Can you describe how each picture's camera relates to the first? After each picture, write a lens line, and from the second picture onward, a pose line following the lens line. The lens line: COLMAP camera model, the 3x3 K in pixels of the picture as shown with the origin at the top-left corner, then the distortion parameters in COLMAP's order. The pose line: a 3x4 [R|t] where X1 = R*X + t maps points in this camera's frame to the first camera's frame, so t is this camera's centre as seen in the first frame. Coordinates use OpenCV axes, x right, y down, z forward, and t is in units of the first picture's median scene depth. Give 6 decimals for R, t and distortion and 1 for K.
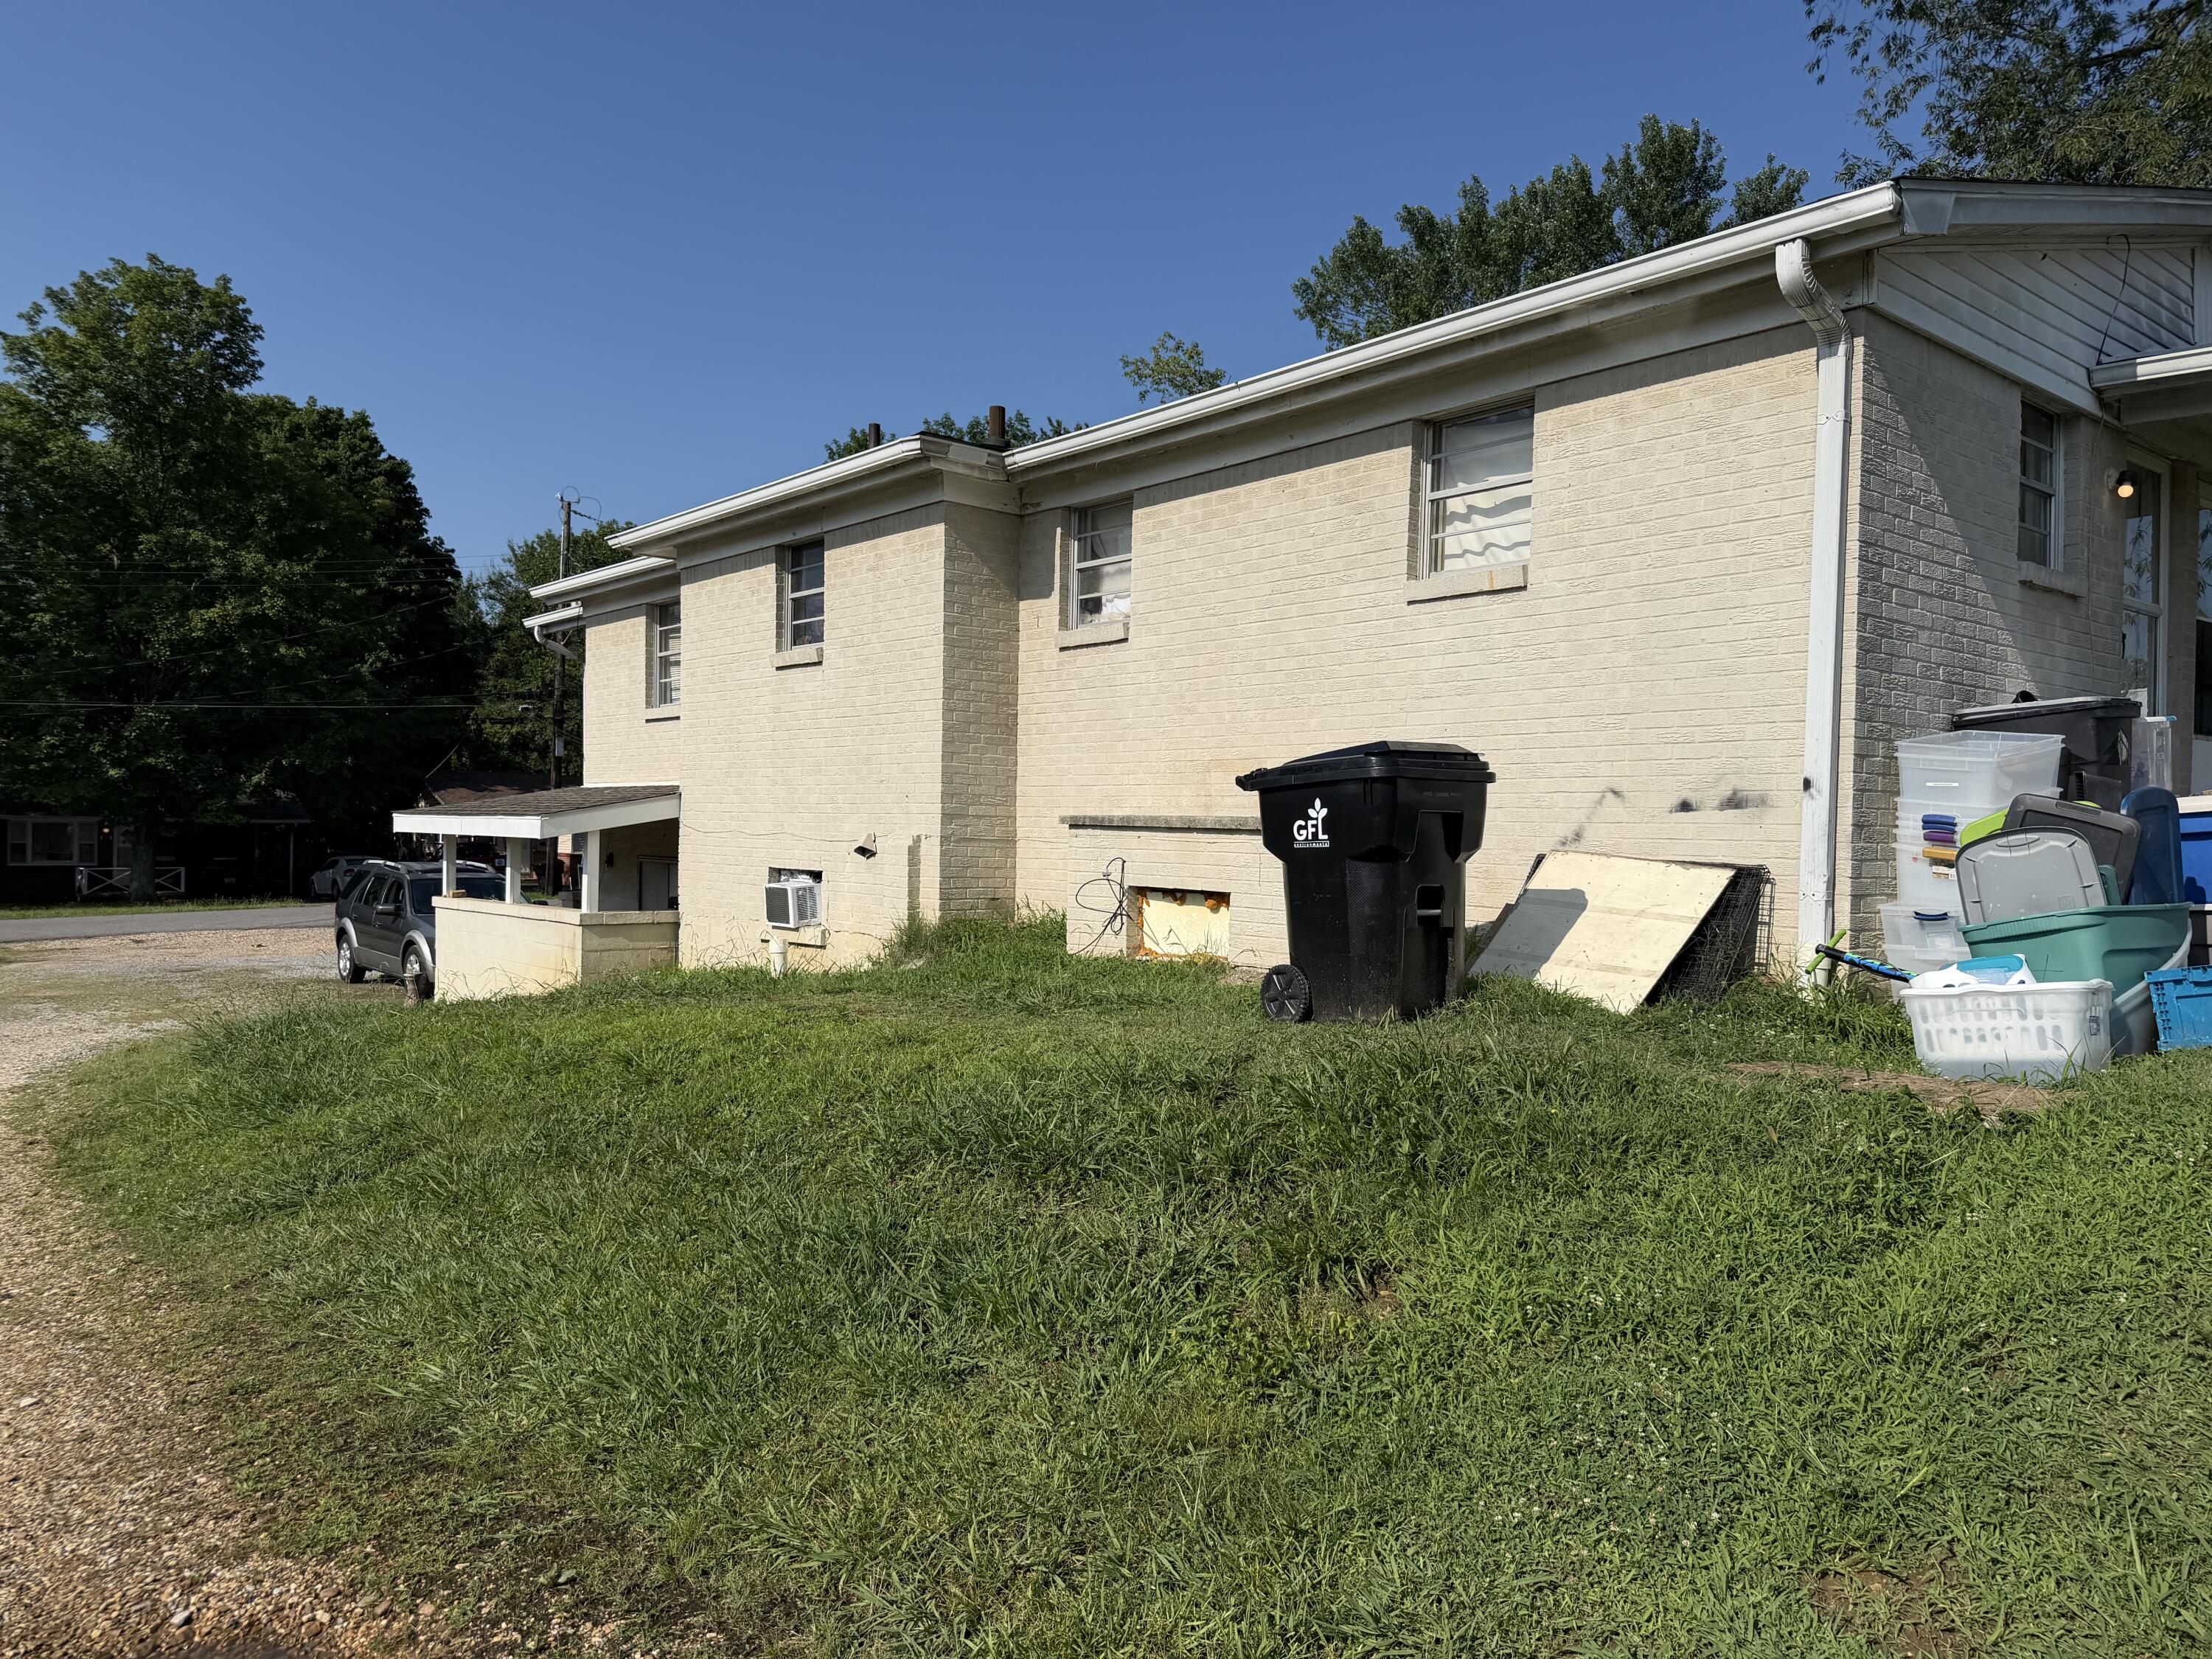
lens RADIAL K [[1556.2, 0, 1113.0], [0, 1556.2, 831.4], [0, 0, 1]] dist [0.031045, -0.034193]
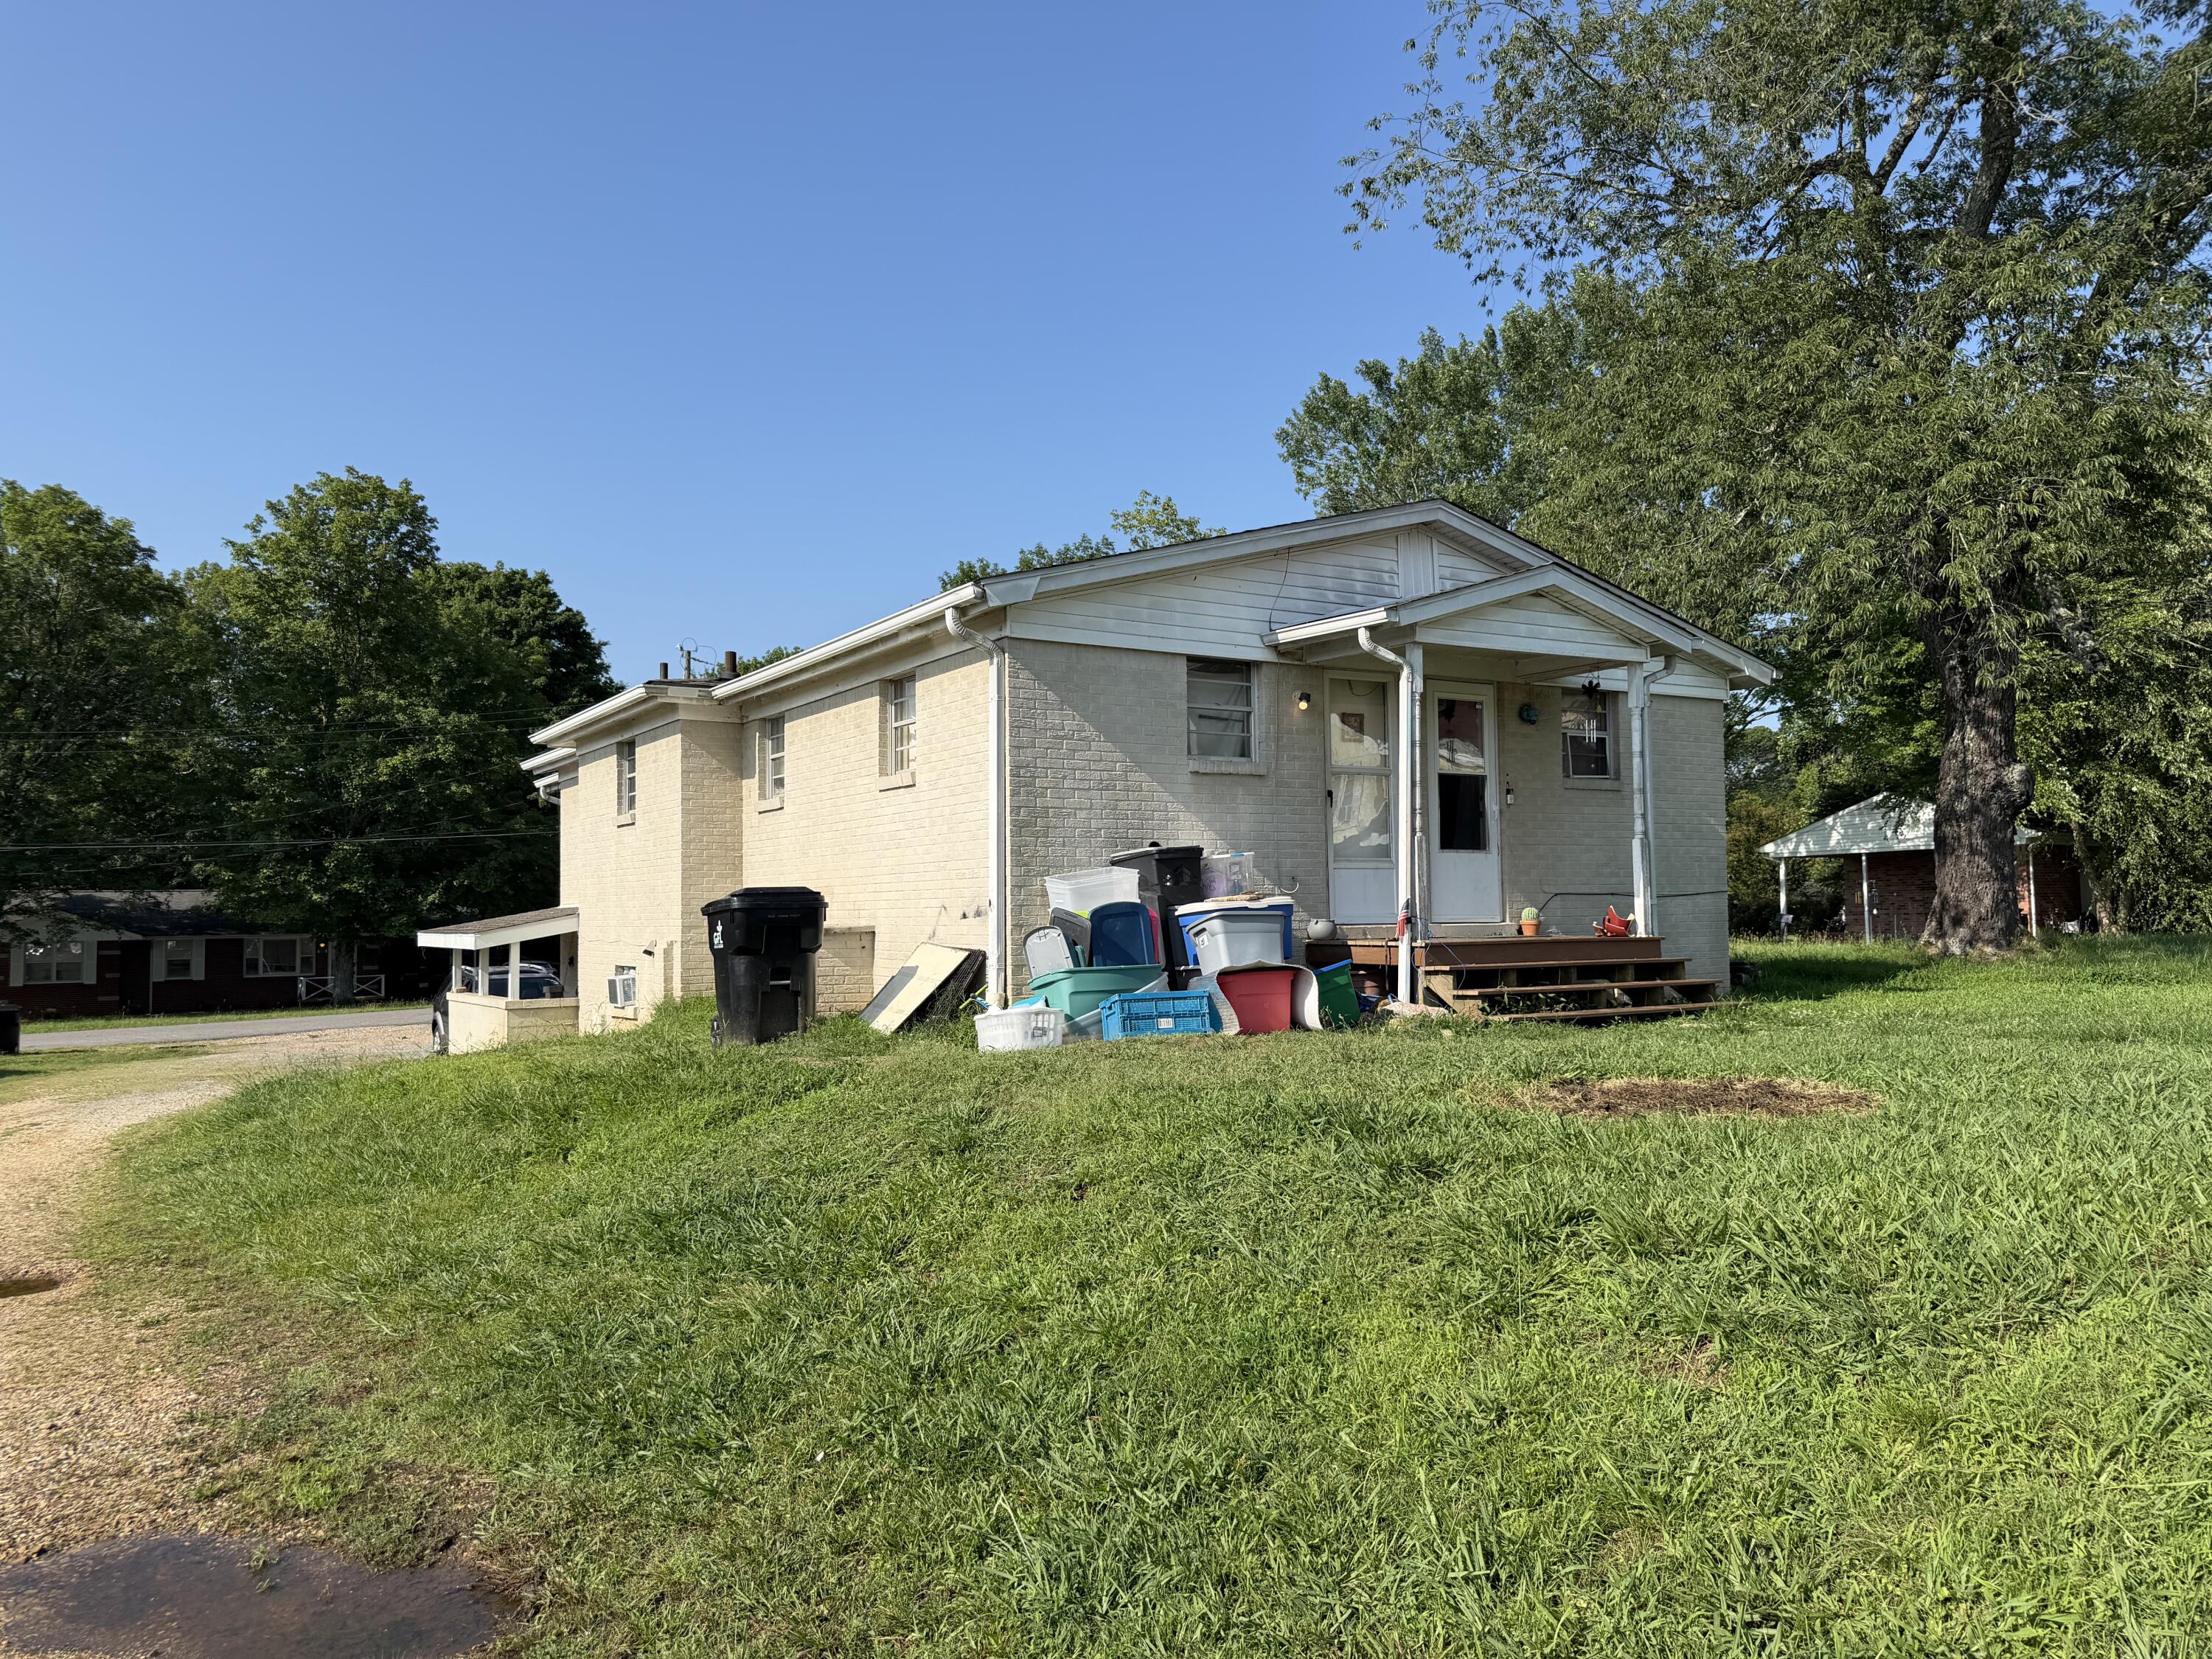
lens RADIAL K [[1556.2, 0, 1091.9], [0, 1556.2, 826.0], [0, 0, 1]] dist [0.031045, -0.034193]
pose [[0.989731, -0.037171, -0.138028, 0.115993], [0.028842, 0.997668, -0.061864, -0.000865], [0.140006, 0.057248, 0.988494, -0.102851]]
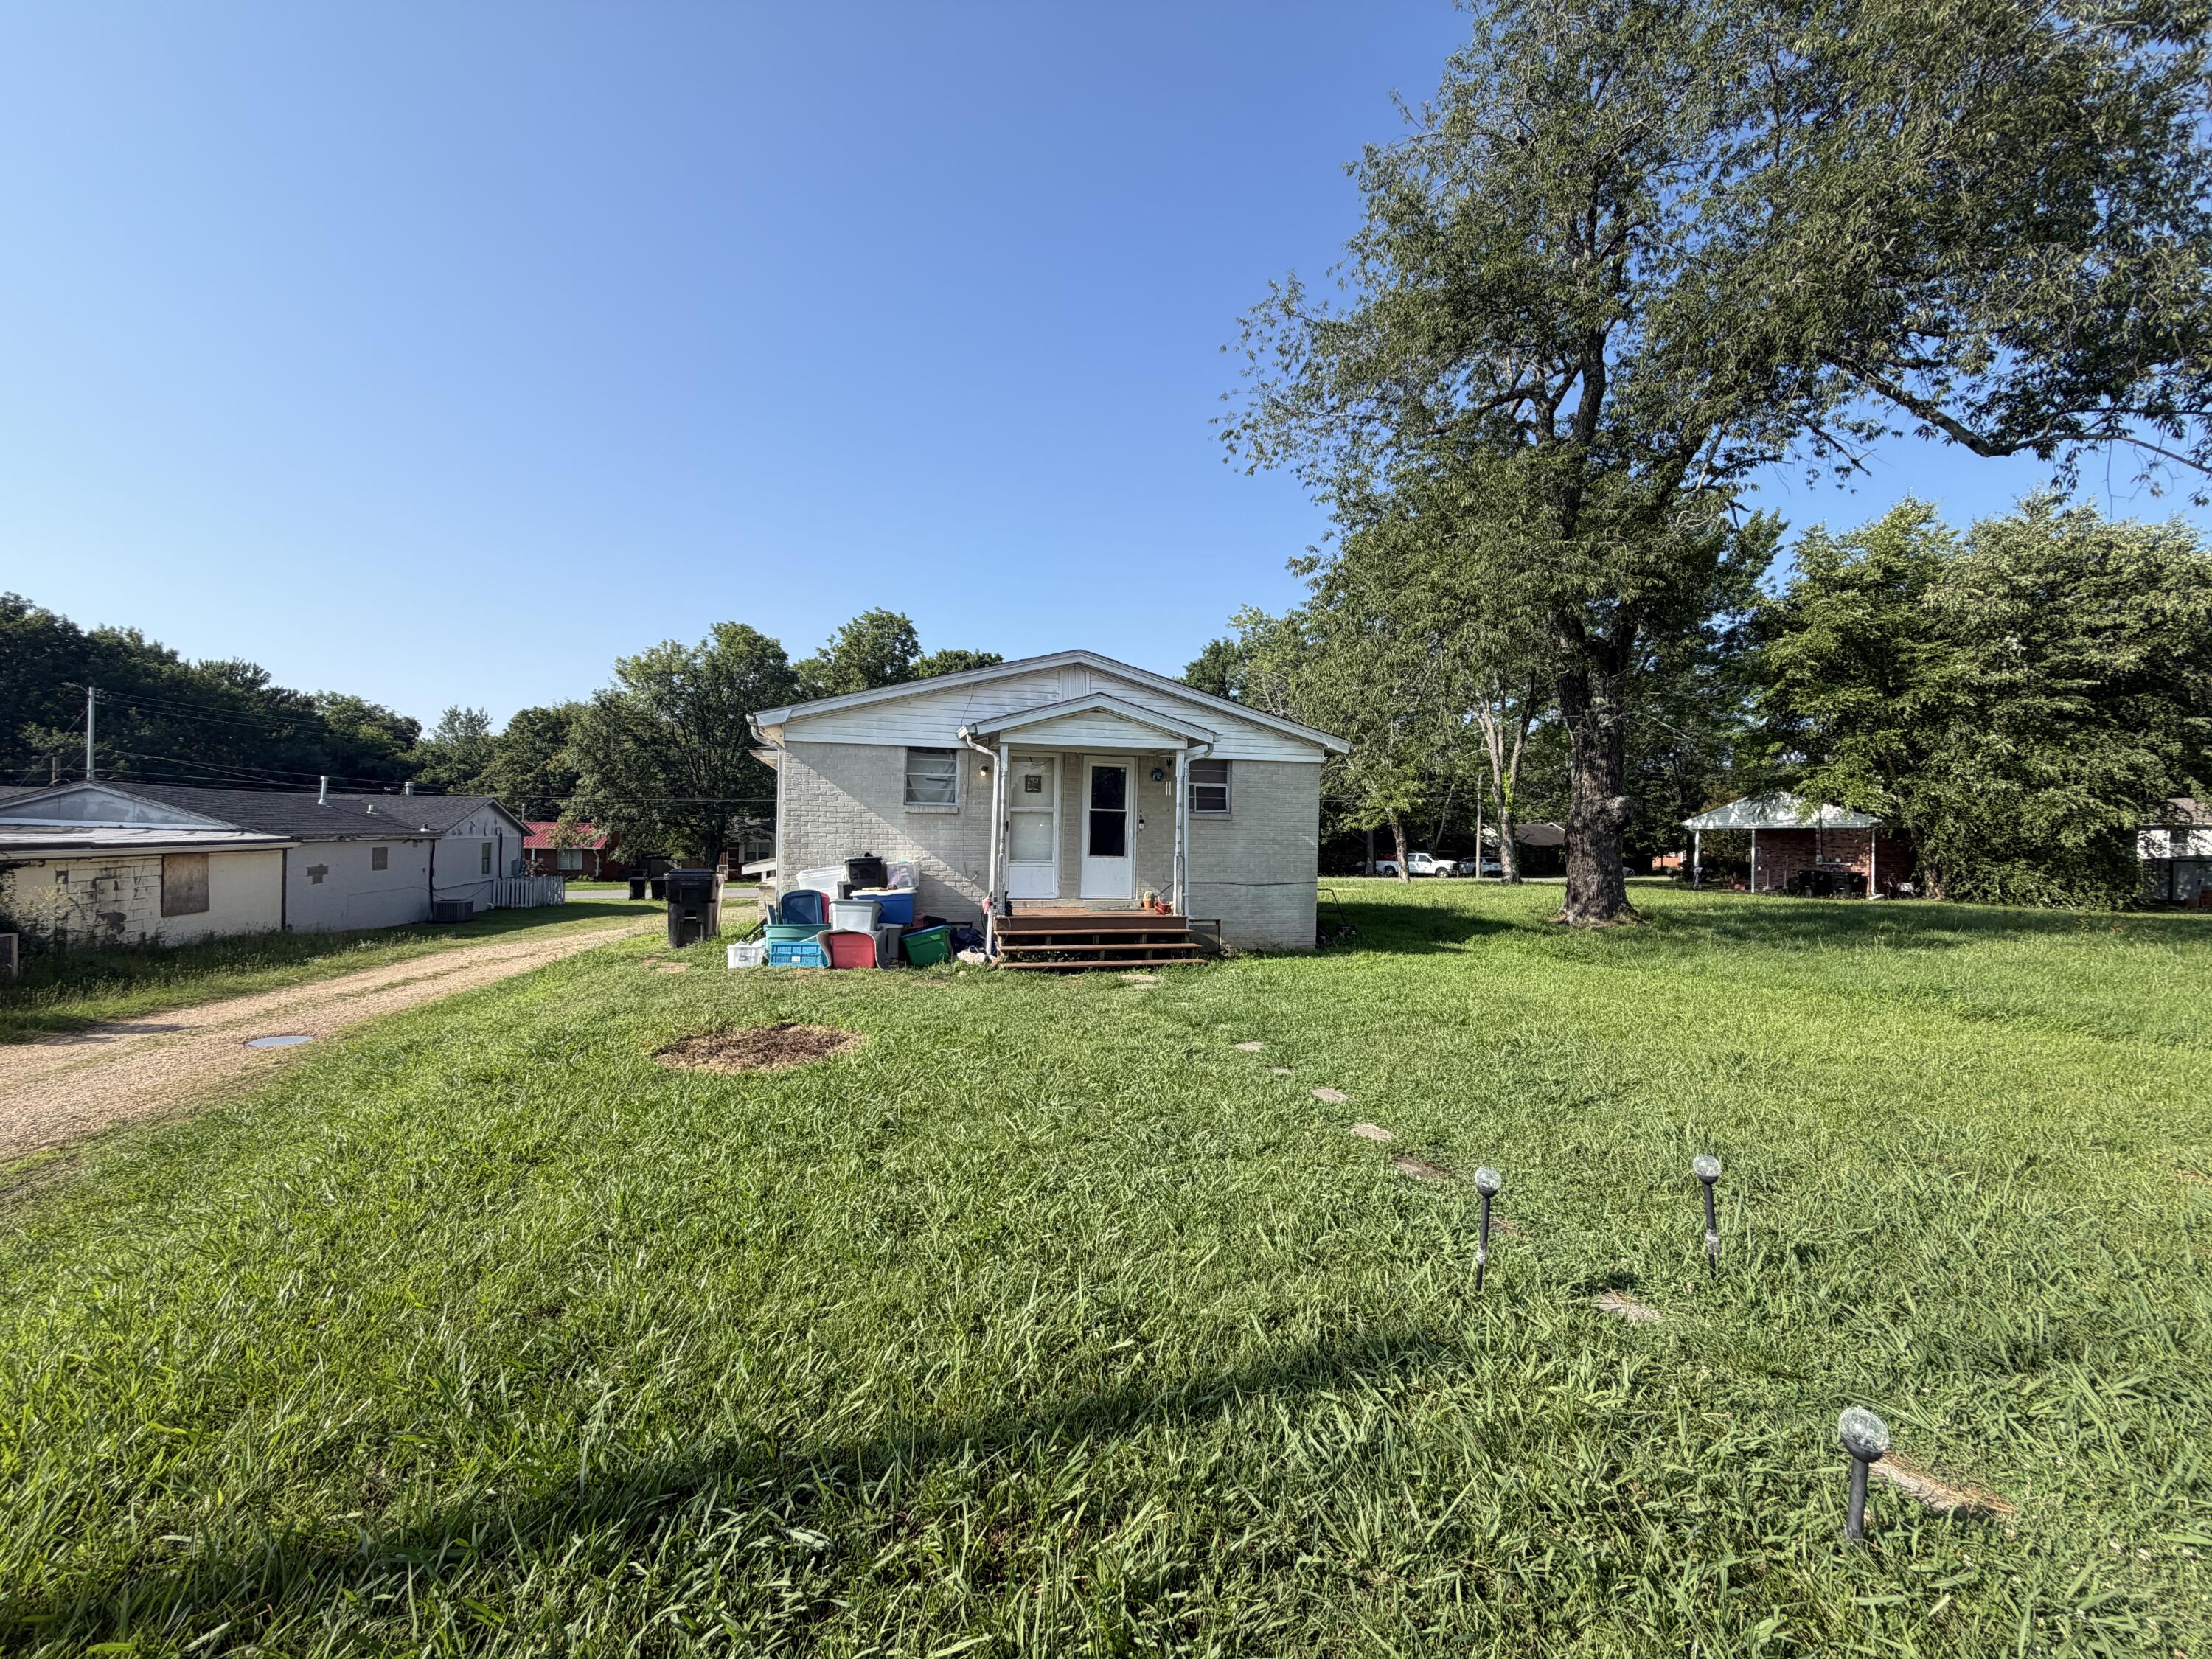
lens RADIAL K [[879.0, 0, 1111.2], [0, 879.0, 827.2], [0, 0, 1]] dist [-0.001574, 0.000219]
pose [[0.907499, -0.001993, -0.420049, 0.278902], [-0.004736, 0.999877, -0.014975, -0.019153], [0.420027, 0.015579, 0.907378, -0.051591]]
